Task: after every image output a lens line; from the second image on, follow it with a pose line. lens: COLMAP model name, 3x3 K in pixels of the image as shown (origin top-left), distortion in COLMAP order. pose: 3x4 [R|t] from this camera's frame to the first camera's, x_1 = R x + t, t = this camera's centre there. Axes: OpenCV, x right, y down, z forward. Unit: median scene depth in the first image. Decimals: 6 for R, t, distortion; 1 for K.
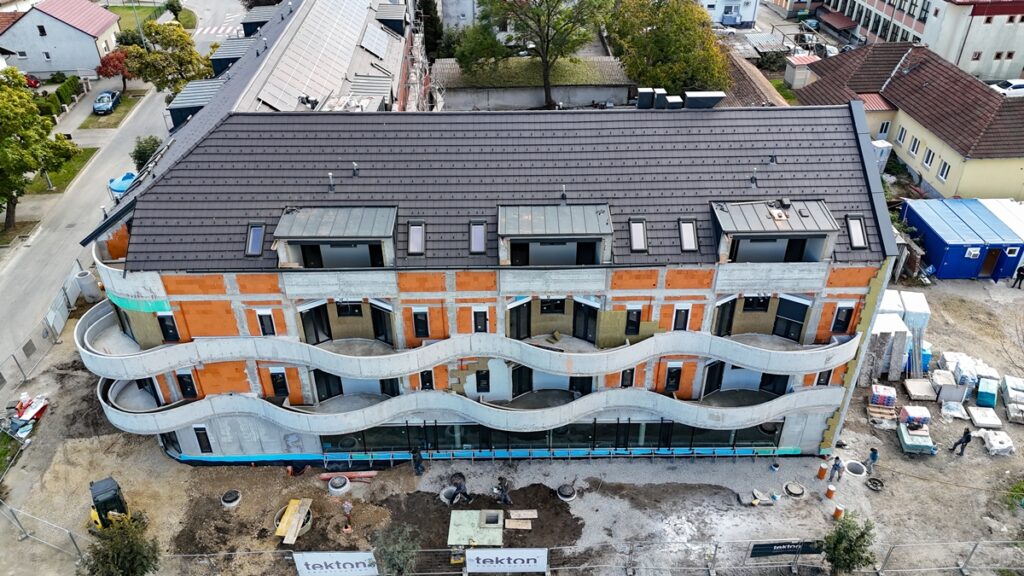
lens RADIAL K [[743.0, 0, 512.0], [0, 743.0, 288.0], [0, 0, 1]] dist [0.097091, -0.101461]
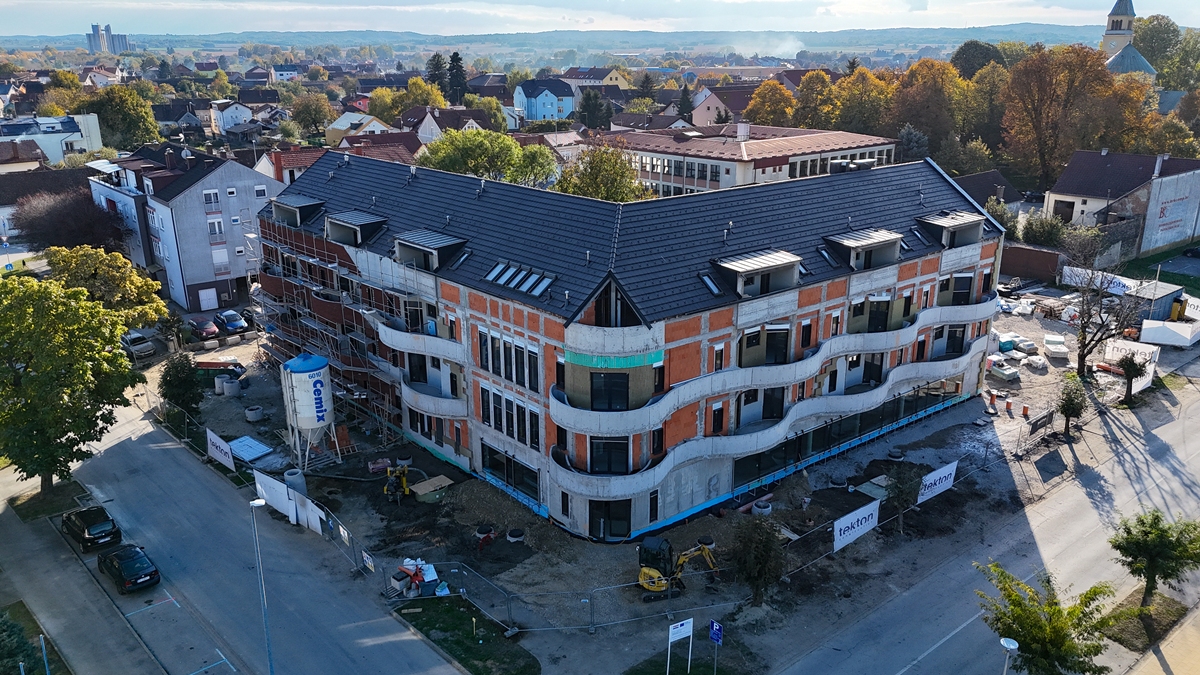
lens RADIAL K [[872.8, 0, 600.0], [0, 872.8, 337.5], [0, 0, 1]] dist [0.097062, -0.127168]
pose [[0.795345, -0.185781, 0.576984, -1.225464], [0.336081, 0.927323, -0.164686, 0.174812], [-0.504455, 0.324896, 0.799980, -0.008110]]
